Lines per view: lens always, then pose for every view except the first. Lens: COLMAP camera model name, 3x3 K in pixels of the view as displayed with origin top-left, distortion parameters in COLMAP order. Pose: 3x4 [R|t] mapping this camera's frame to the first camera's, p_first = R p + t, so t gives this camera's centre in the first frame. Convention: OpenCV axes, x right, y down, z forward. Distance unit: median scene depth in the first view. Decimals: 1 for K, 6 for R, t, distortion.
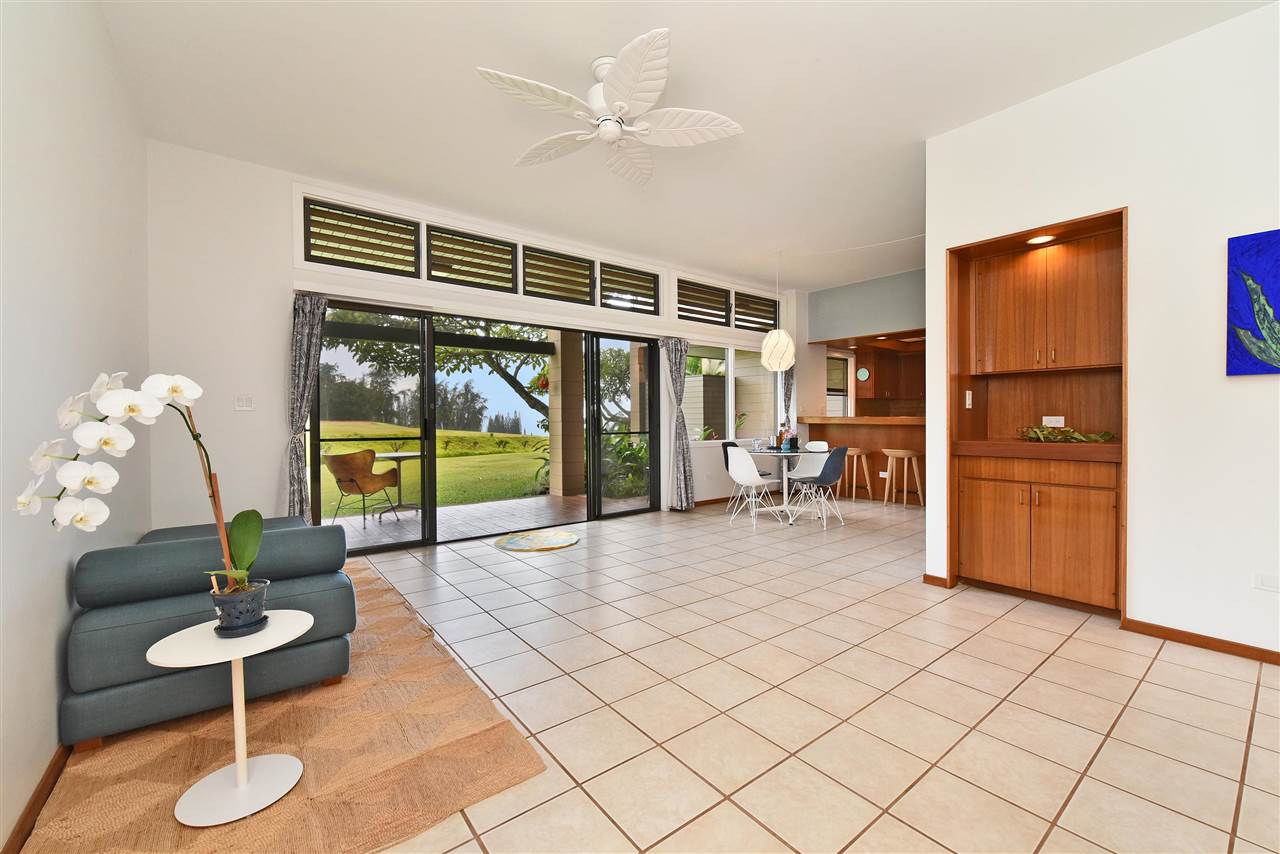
lens RADIAL K [[524.1, 0, 632.5], [0, 524.1, 422.1], [0, 0, 1]] dist [-0.015806, 0.001389]
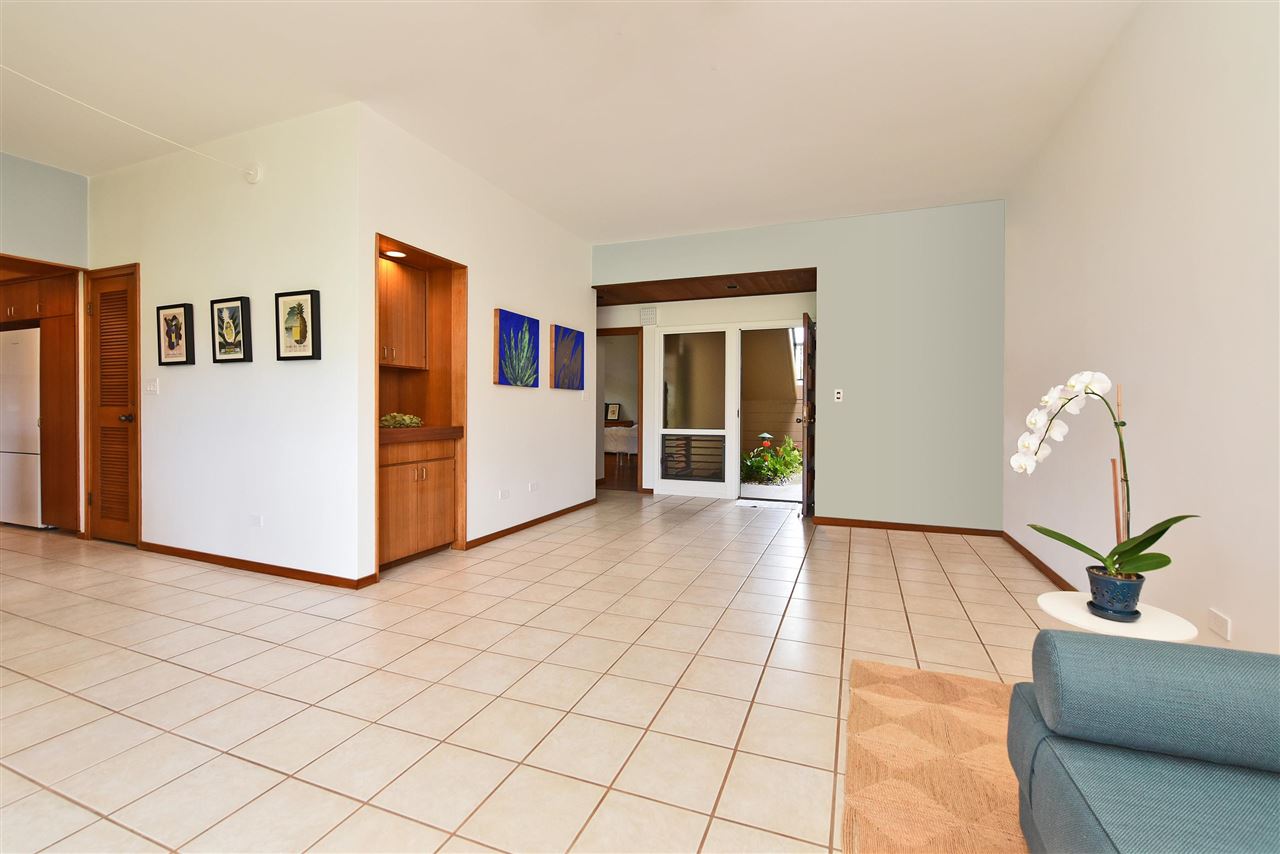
lens RADIAL K [[536.4, 0, 677.8], [0, 536.4, 402.6], [0, 0, 1]] dist [-0.001215, -0.001559]
pose [[-0.533759, 0.008818, 0.845591, -0.528941], [0.010059, 0.999941, -0.004078, -0.008493], [-0.845577, 0.006329, -0.533816, 1.010396]]
